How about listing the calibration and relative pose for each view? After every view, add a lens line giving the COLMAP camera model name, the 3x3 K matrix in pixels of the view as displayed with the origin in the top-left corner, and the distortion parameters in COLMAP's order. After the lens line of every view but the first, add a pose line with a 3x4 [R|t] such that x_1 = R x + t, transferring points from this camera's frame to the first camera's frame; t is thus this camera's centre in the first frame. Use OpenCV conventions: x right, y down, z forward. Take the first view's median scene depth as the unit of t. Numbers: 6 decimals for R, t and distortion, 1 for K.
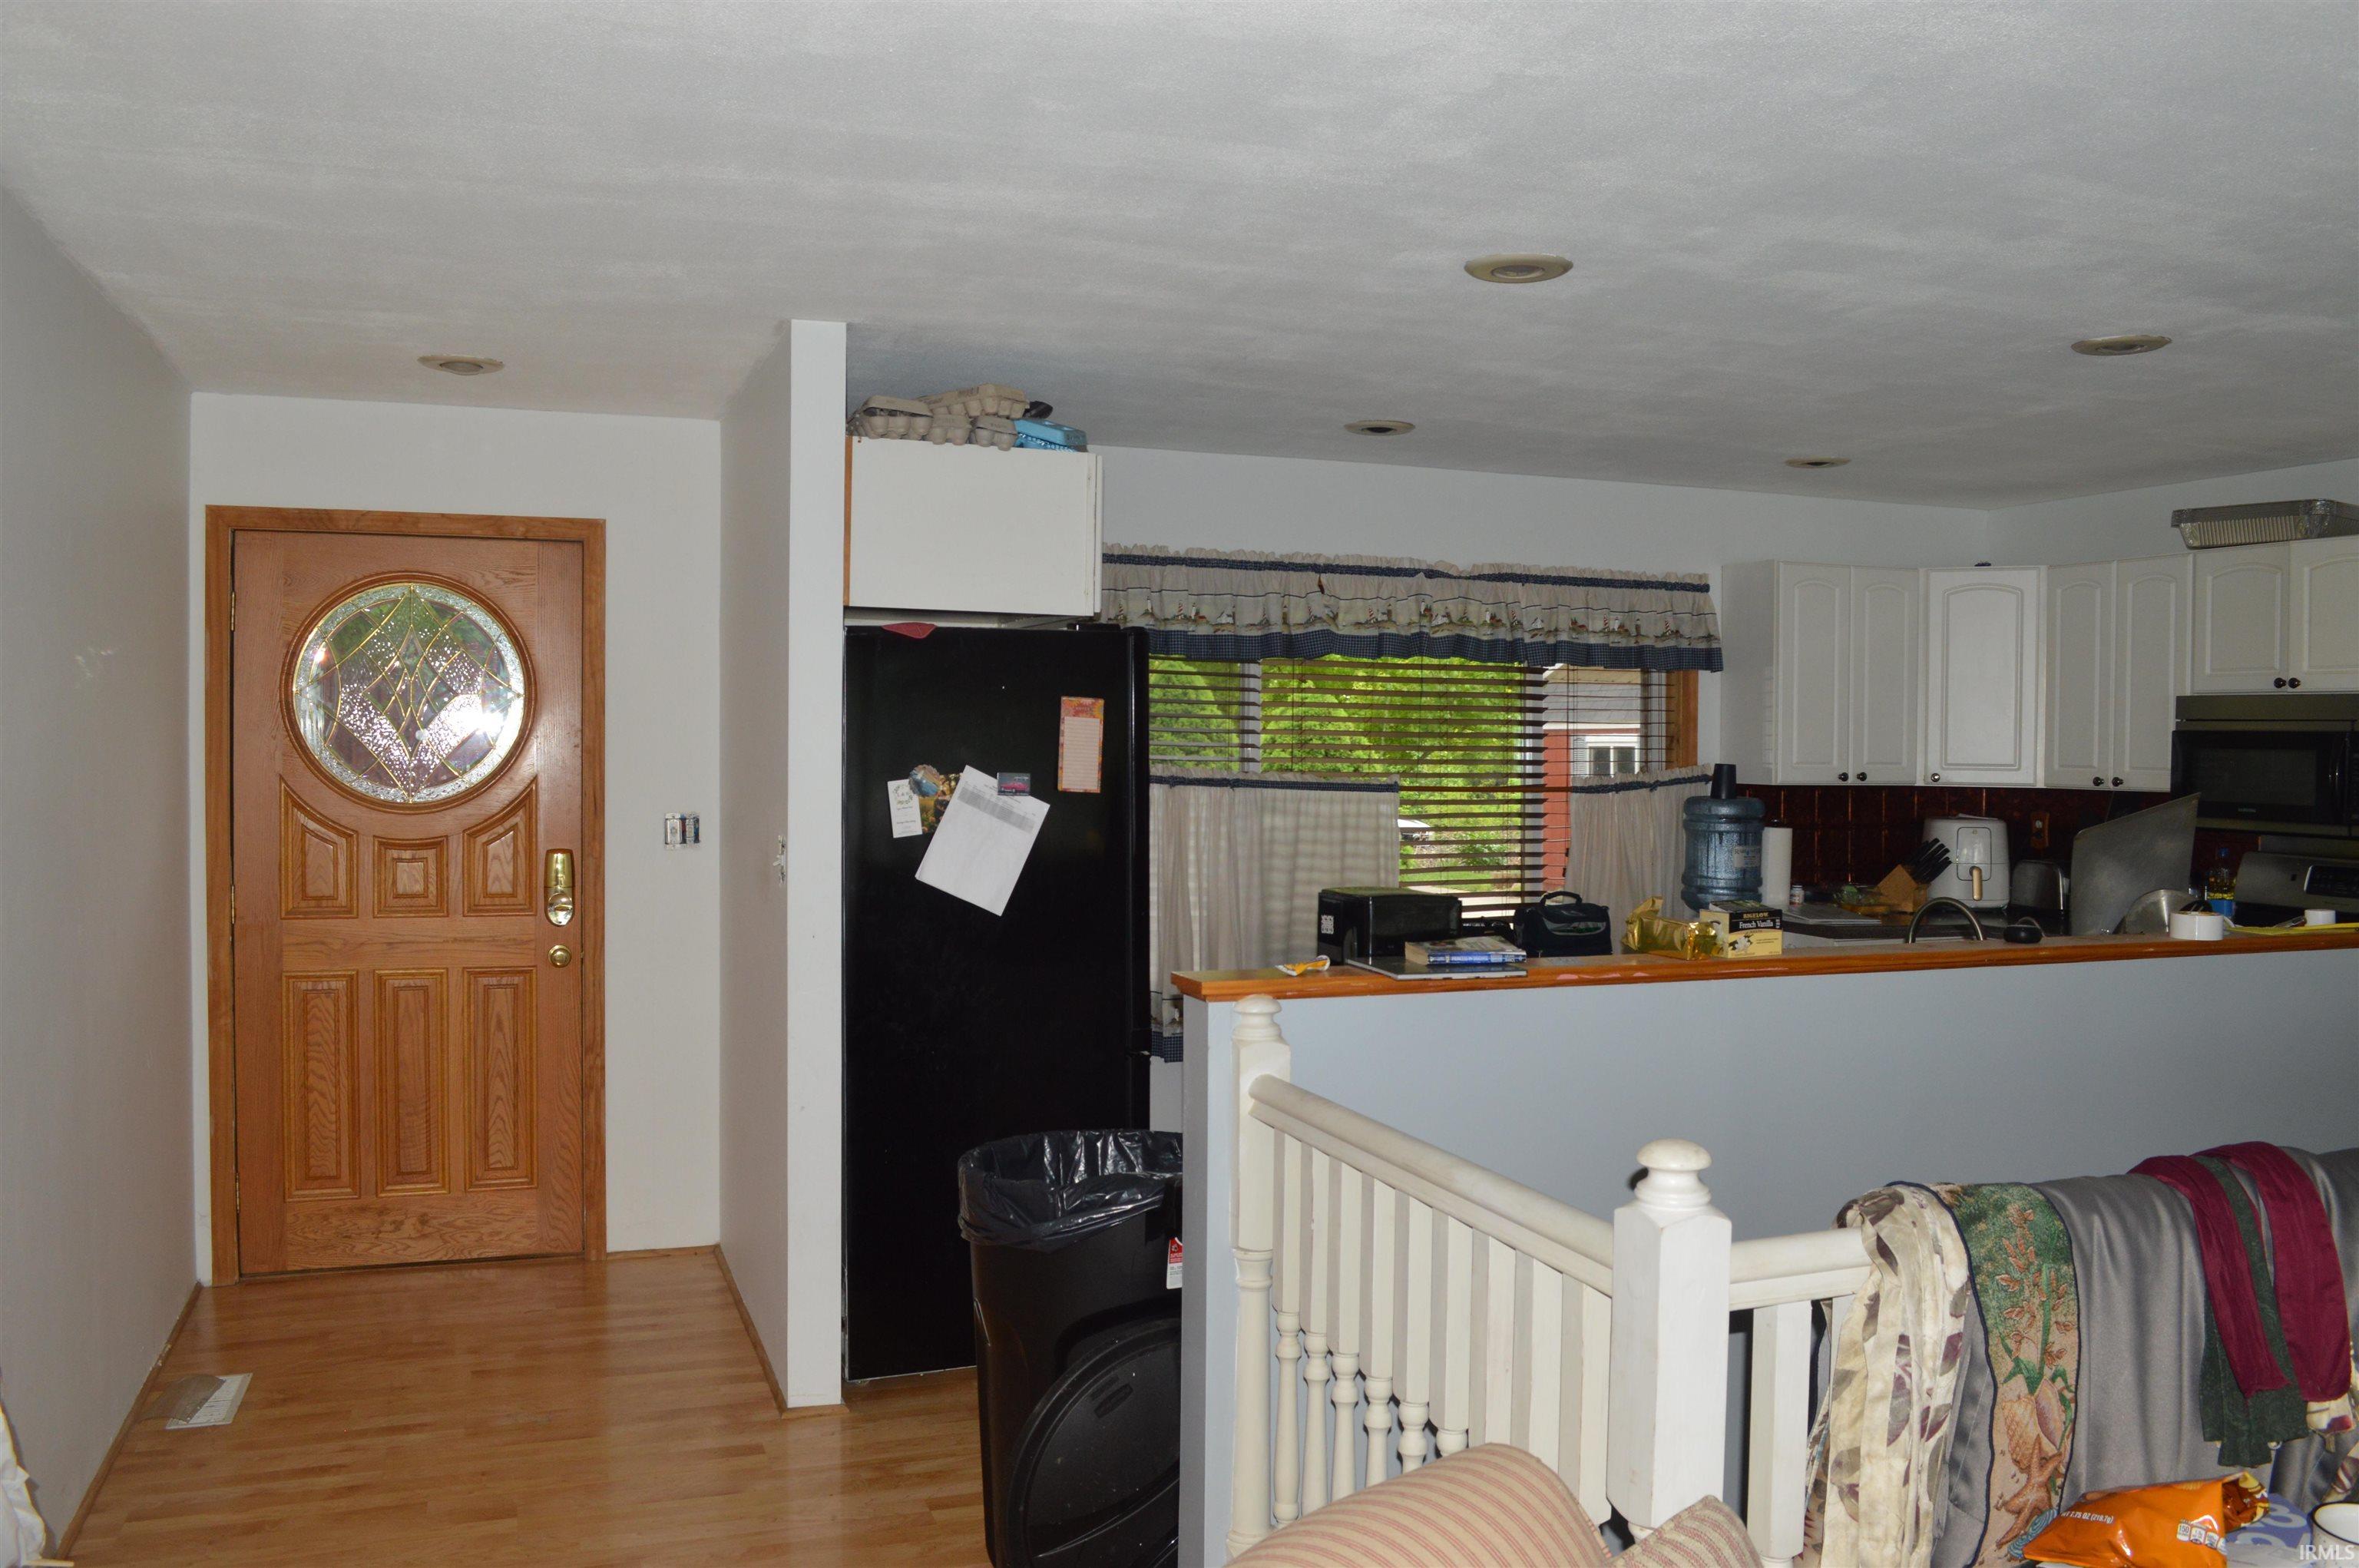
lens RADIAL K [[1872.8, 0, 1179.5], [0, 1872.8, 784.0], [0, 0, 1]] dist [-0.069304, -0.001789]
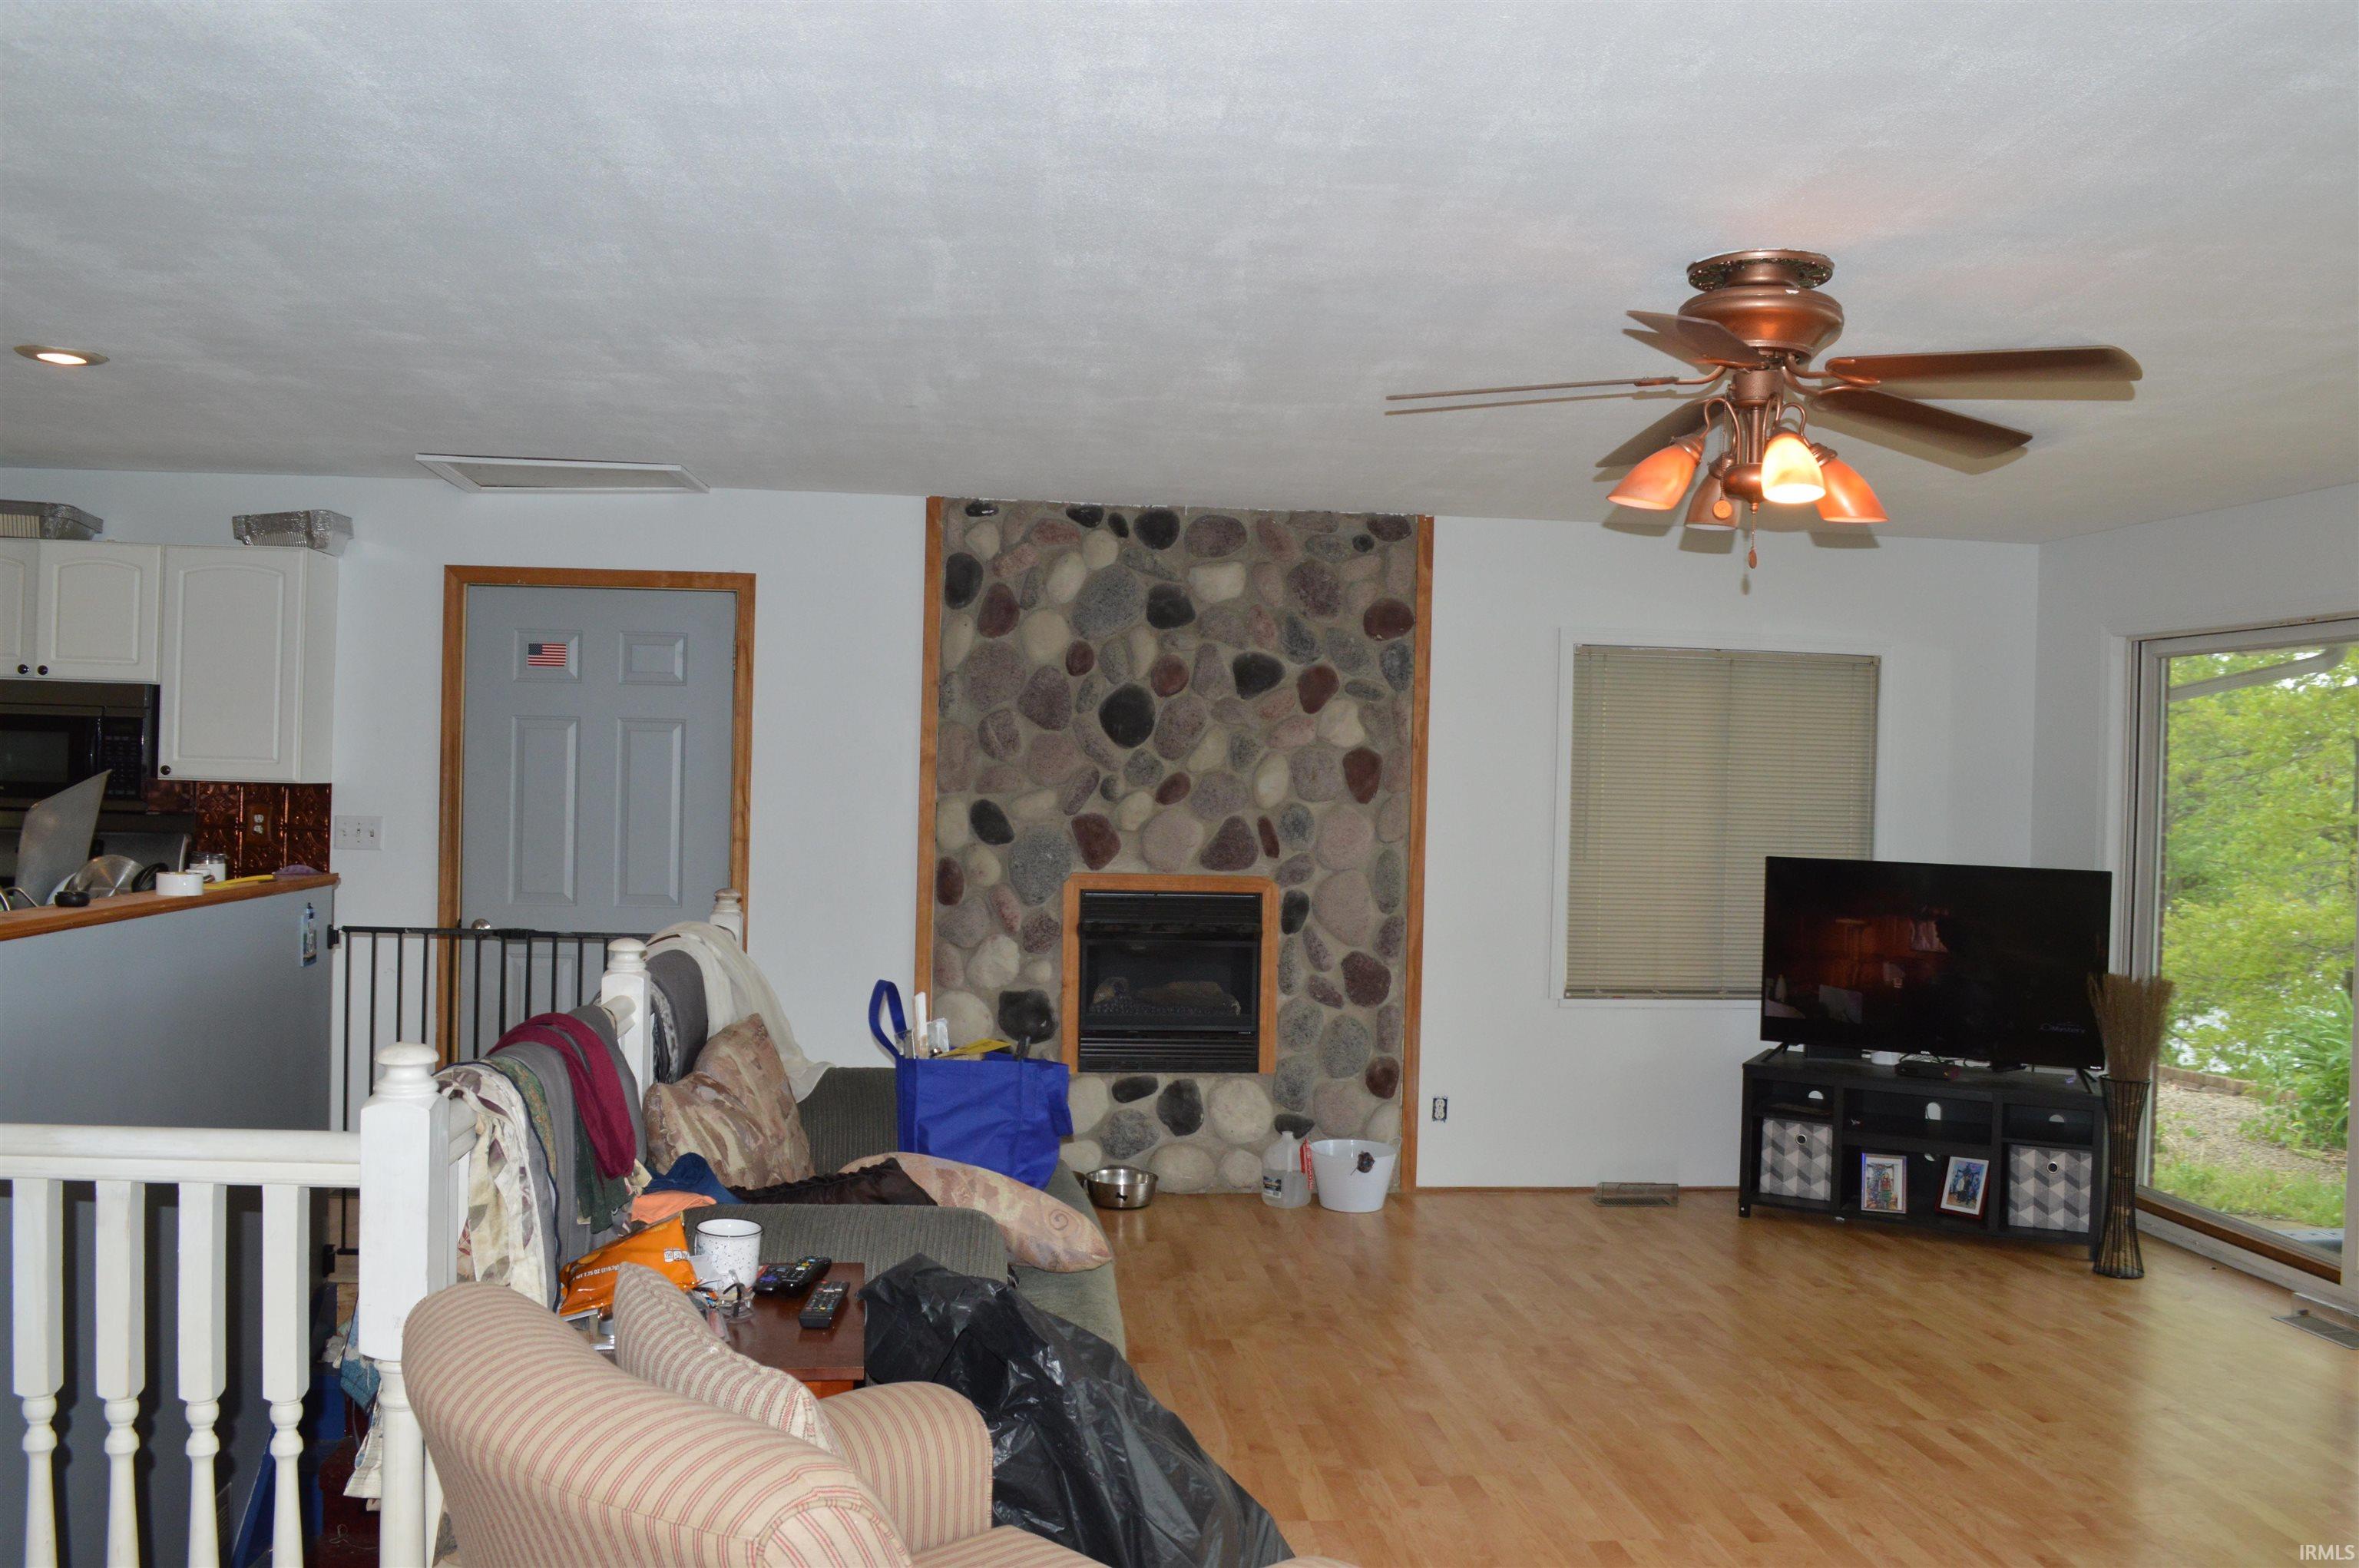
lens RADIAL K [[1872.8, 0, 1179.5], [0, 1872.8, 784.0], [0, 0, 1]] dist [-0.069304, -0.001789]
pose [[0.271333, -0.009214, 0.962441, -0.216929], [-0.002160, 0.999946, 0.010182, -0.000067], [-0.962483, -0.004842, 0.271298, 0.043613]]
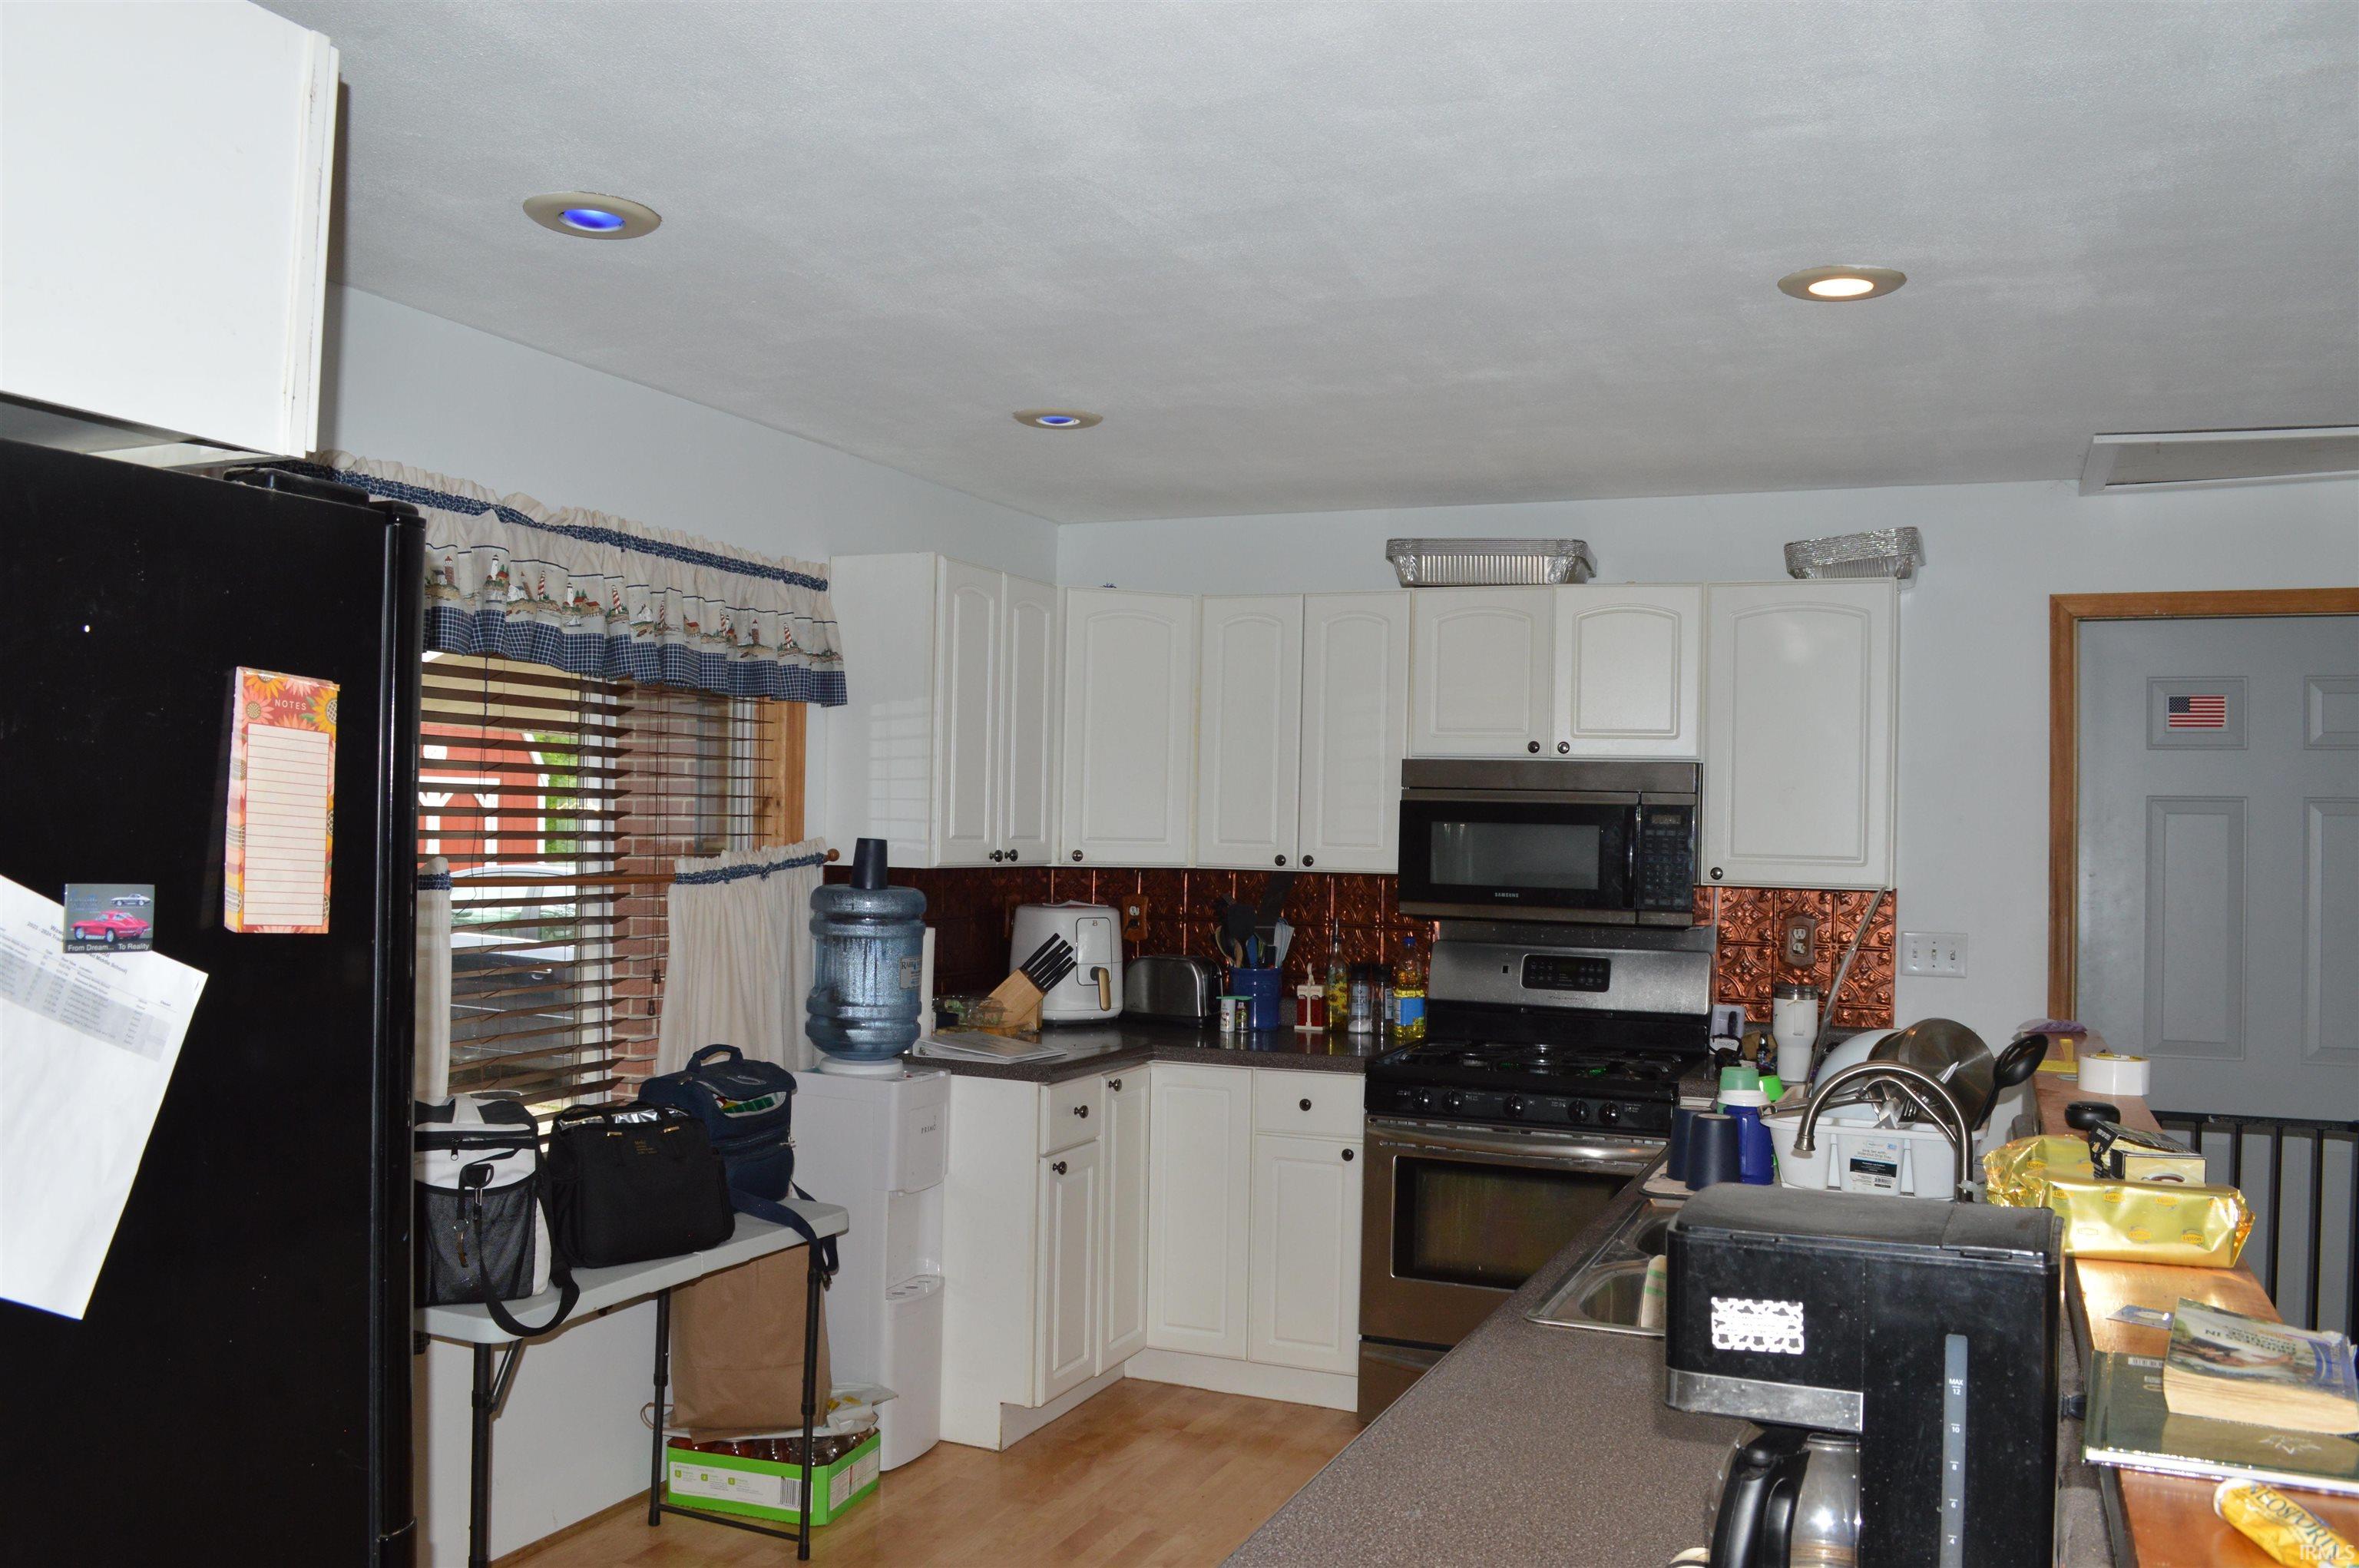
lens RADIAL K [[1872.8, 0, 1179.5], [0, 1872.8, 784.0], [0, 0, 1]] dist [-0.069304, -0.001789]
pose [[0.688315, 0.021096, 0.725105, -0.136189], [0.002202, 0.999512, -0.031170, -0.009323], [-0.725409, 0.023052, 0.687932, 0.445252]]
